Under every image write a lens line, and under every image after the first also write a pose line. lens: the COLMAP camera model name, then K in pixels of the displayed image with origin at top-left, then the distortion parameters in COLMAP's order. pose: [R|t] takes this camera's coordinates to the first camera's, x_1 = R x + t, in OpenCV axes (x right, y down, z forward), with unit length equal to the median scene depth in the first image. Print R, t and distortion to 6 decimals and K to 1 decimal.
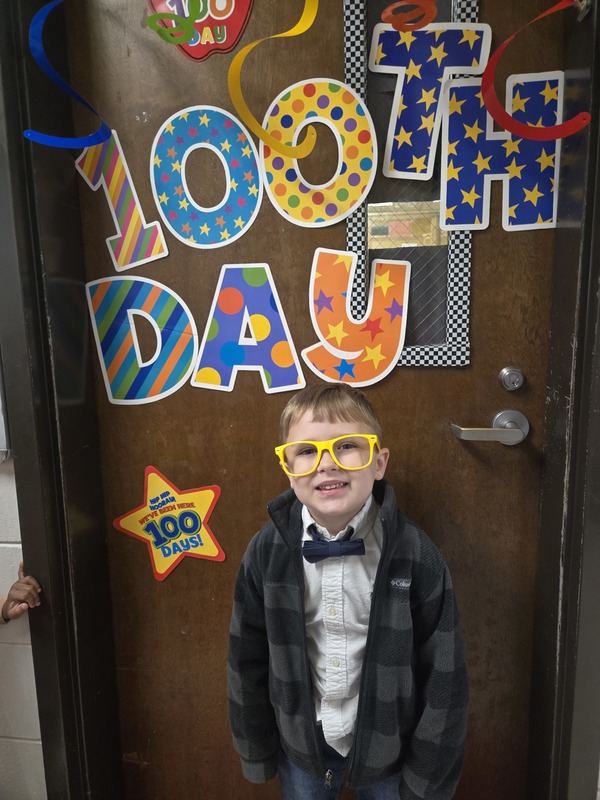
lens RADIAL K [[540.7, 0, 310.1], [0, 540.7, 399.6], [0, 0, 1]] dist [0.072888, -0.069286]
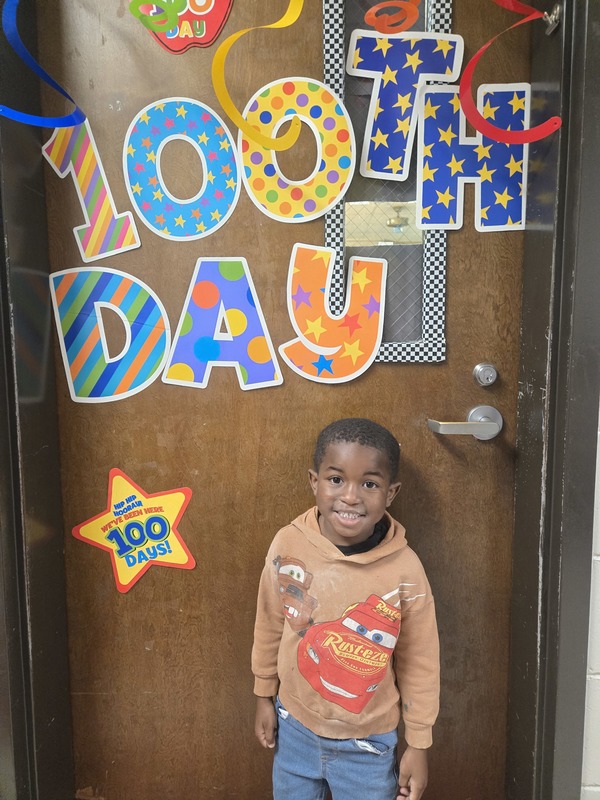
lens RADIAL K [[540.7, 0, 309.8], [0, 540.7, 396.4], [0, 0, 1]] dist [0.072888, -0.069286]
pose [[0.994217, 0.001656, 0.107381, -0.068095], [0.004406, 0.998410, -0.056192, 0.058318], [-0.107303, 0.056340, 0.992629, 0.022633]]
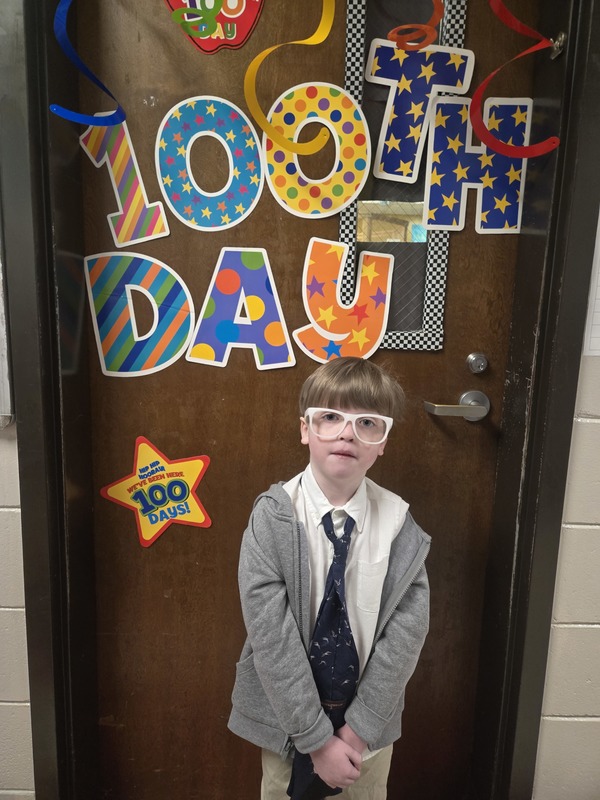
lens RADIAL K [[540.7, 0, 301.4], [0, 540.7, 397.0], [0, 0, 1]] dist [0.072888, -0.069286]
pose [[0.990093, 0.025704, 0.138042, -0.151581], [-0.026580, 0.999636, 0.004511, 0.037458], [-0.137876, -0.008136, 0.990416, -0.082068]]
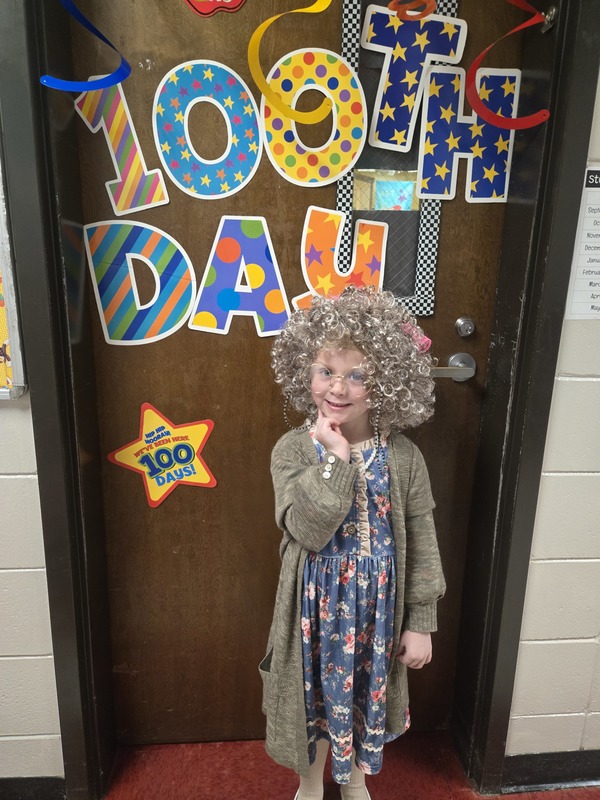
lens RADIAL K [[540.7, 0, 302.7], [0, 540.7, 400.2], [0, 0, 1]] dist [0.072888, -0.069286]
pose [[0.977754, -0.008179, 0.209594, -0.241968], [-0.009417, 0.996520, 0.082816, 0.027426], [-0.209542, -0.082947, 0.974275, -0.124886]]
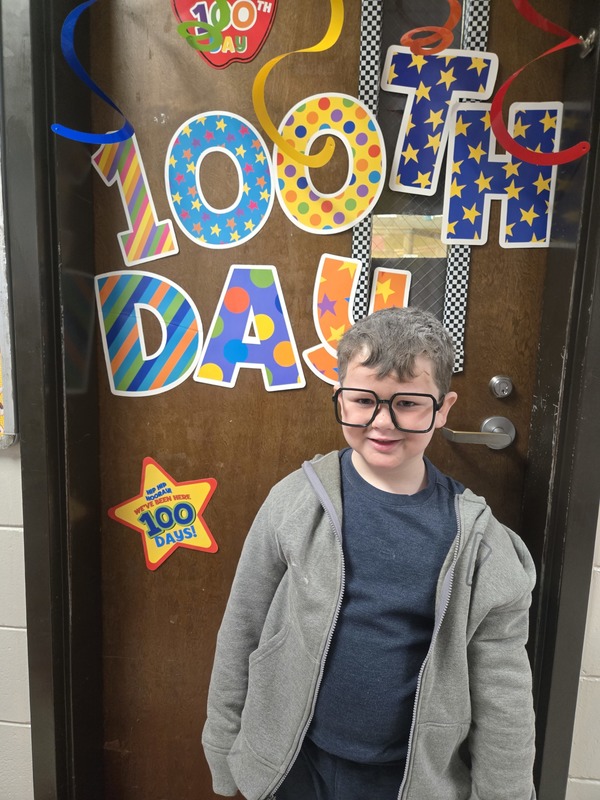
lens RADIAL K [[540.7, 0, 296.7], [0, 540.7, 404.6], [0, 0, 1]] dist [0.072888, -0.069286]
pose [[0.997951, 0.042723, 0.047638, -0.076532], [-0.042297, 0.999056, -0.009919, 0.023776], [-0.048017, 0.007884, 0.998815, -0.040887]]
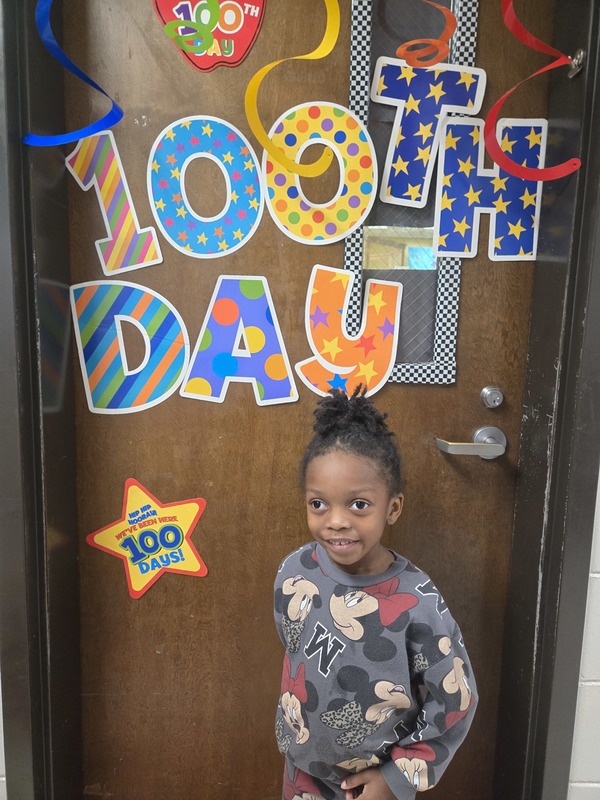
lens RADIAL K [[540.7, 0, 307.8], [0, 540.7, 401.4], [0, 0, 1]] dist [0.072888, -0.069286]
pose [[0.987753, 0.024478, 0.154094, -0.153323], [-0.020763, 0.999455, -0.025674, 0.004852], [-0.154639, 0.022160, 0.987723, -0.002044]]
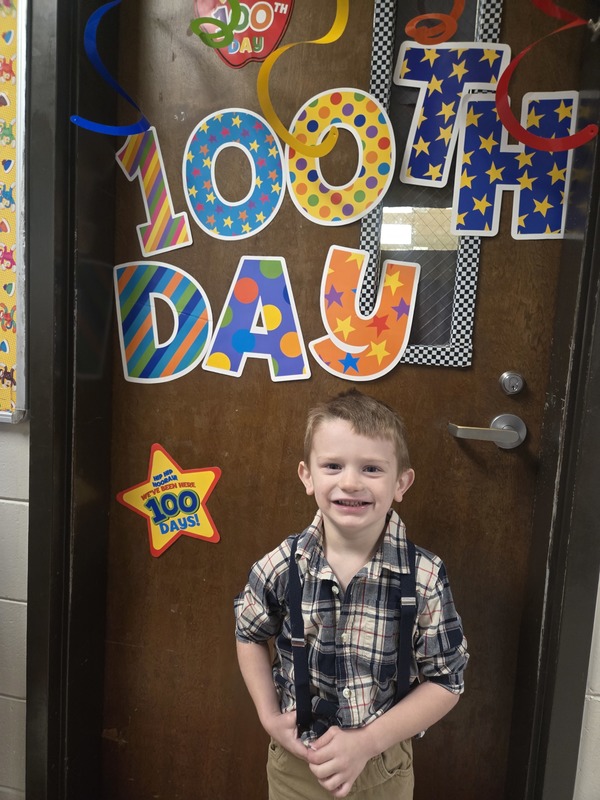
lens RADIAL K [[540.7, 0, 303.3], [0, 540.7, 403.5], [0, 0, 1]] dist [0.072888, -0.069286]
pose [[0.995289, 0.081095, -0.053143, 0.038910], [-0.083935, 0.995029, -0.053600, 0.086790], [0.048532, 0.057808, 0.997147, -0.033243]]
